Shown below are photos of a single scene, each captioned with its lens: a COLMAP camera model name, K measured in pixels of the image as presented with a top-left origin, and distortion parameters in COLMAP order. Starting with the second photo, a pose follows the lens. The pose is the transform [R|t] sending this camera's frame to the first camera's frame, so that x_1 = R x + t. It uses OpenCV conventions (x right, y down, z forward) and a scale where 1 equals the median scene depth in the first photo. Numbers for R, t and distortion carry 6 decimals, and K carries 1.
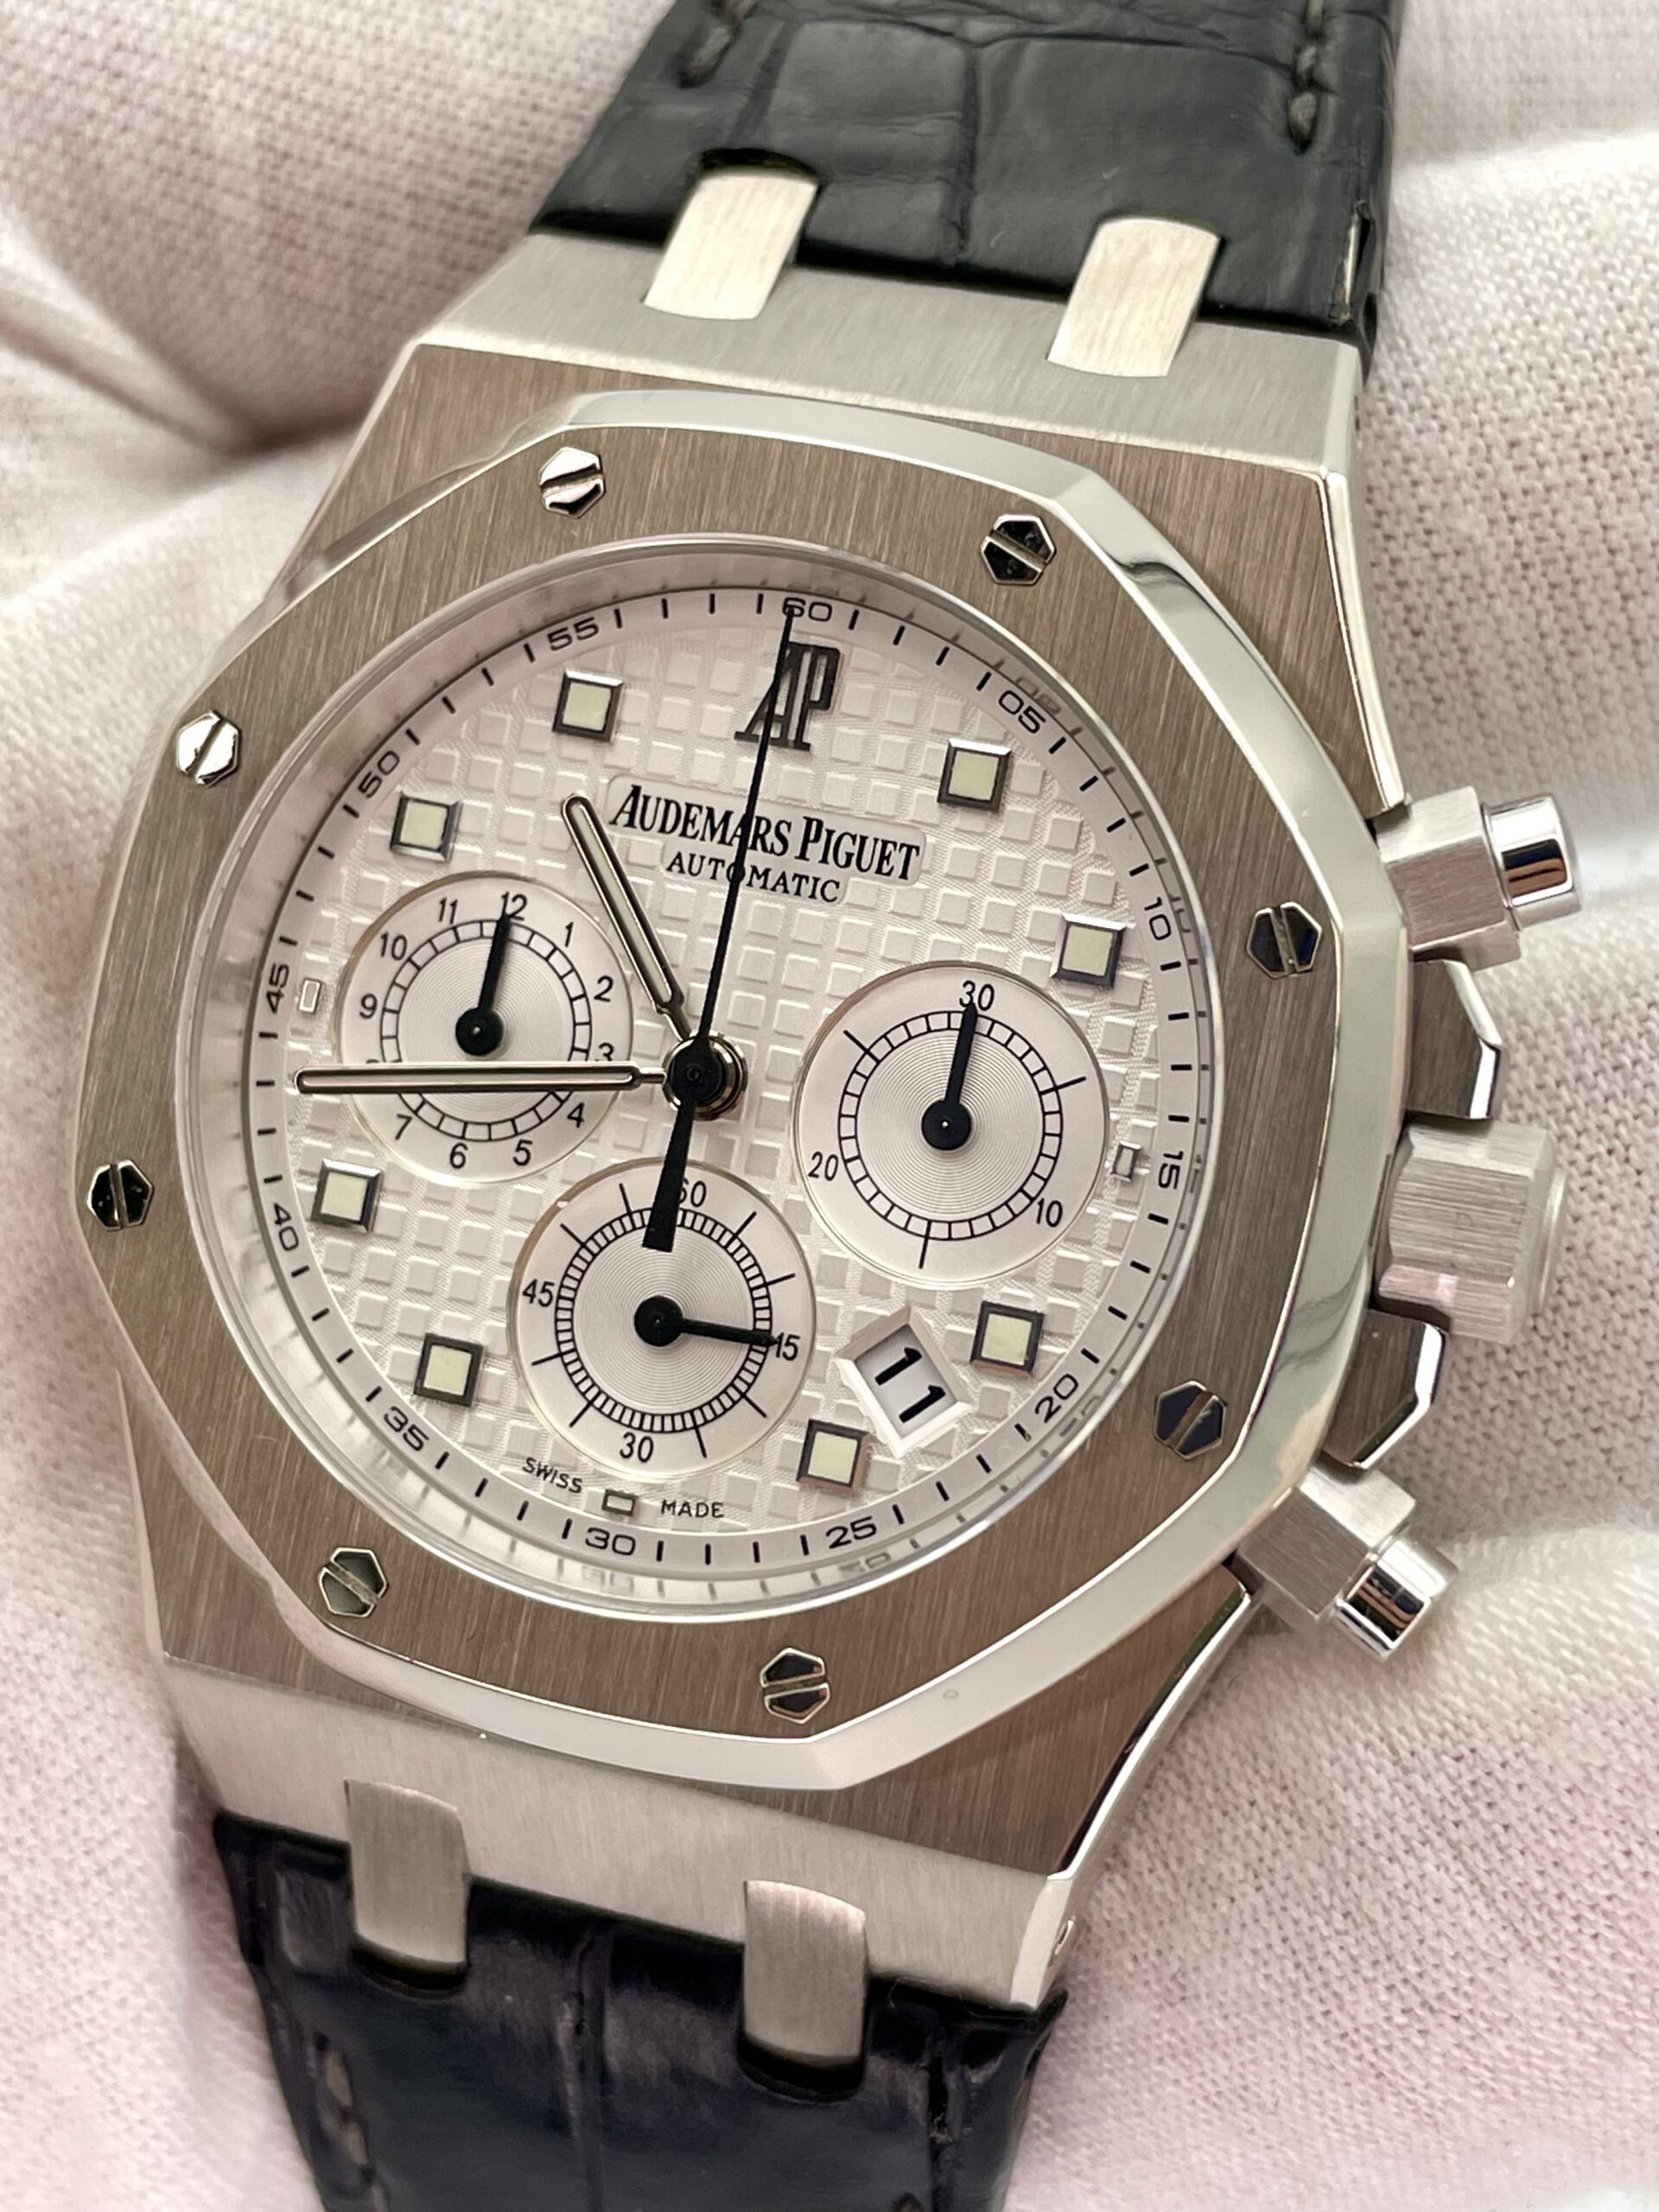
lens RADIAL K [[3500.0, 0, 825.9], [0, 3500.0, 1102.5], [0, 0, 1]] dist [0.164346, 0.000000]
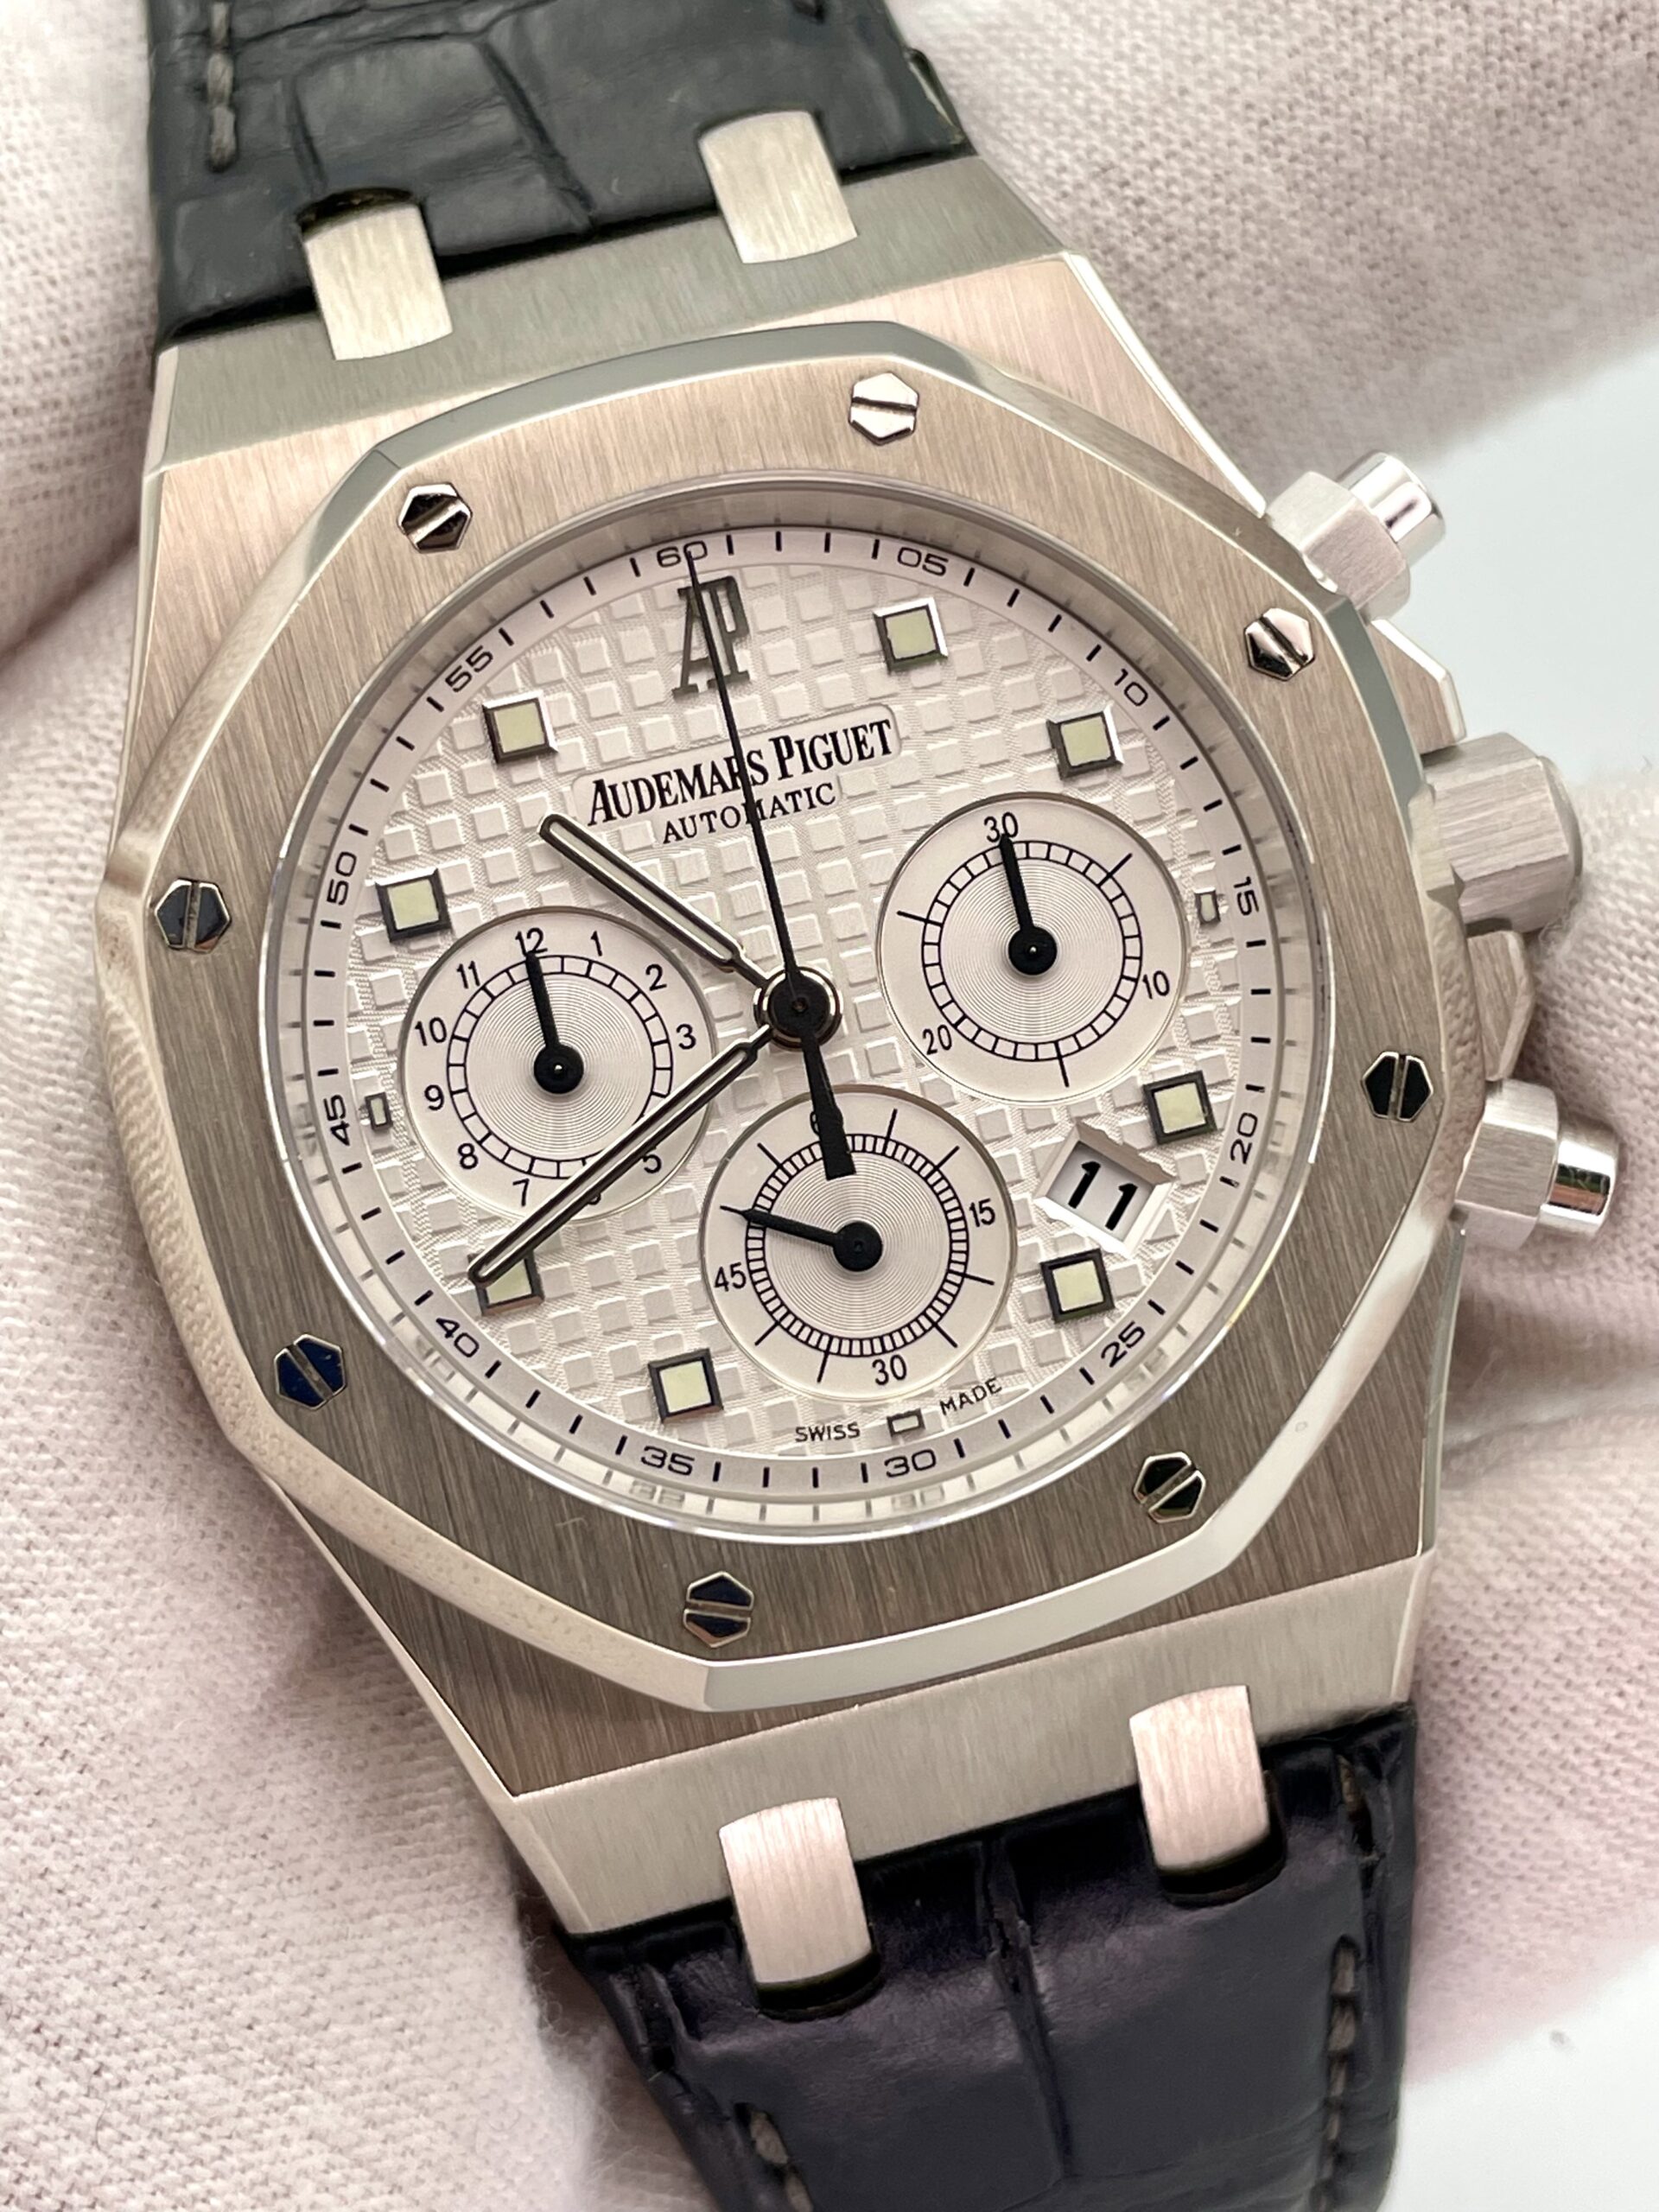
lens RADIAL K [[3500.0, 0, 829.1], [0, 3500.0, 1108.4], [0, 0, 1]] dist [0.164346, 0.000000]
pose [[0.857538, -0.410032, 0.310648, -0.352492], [0.422809, 0.905774, 0.028396, -0.005959], [-0.293020, 0.106994, 0.950101, 0.037194]]
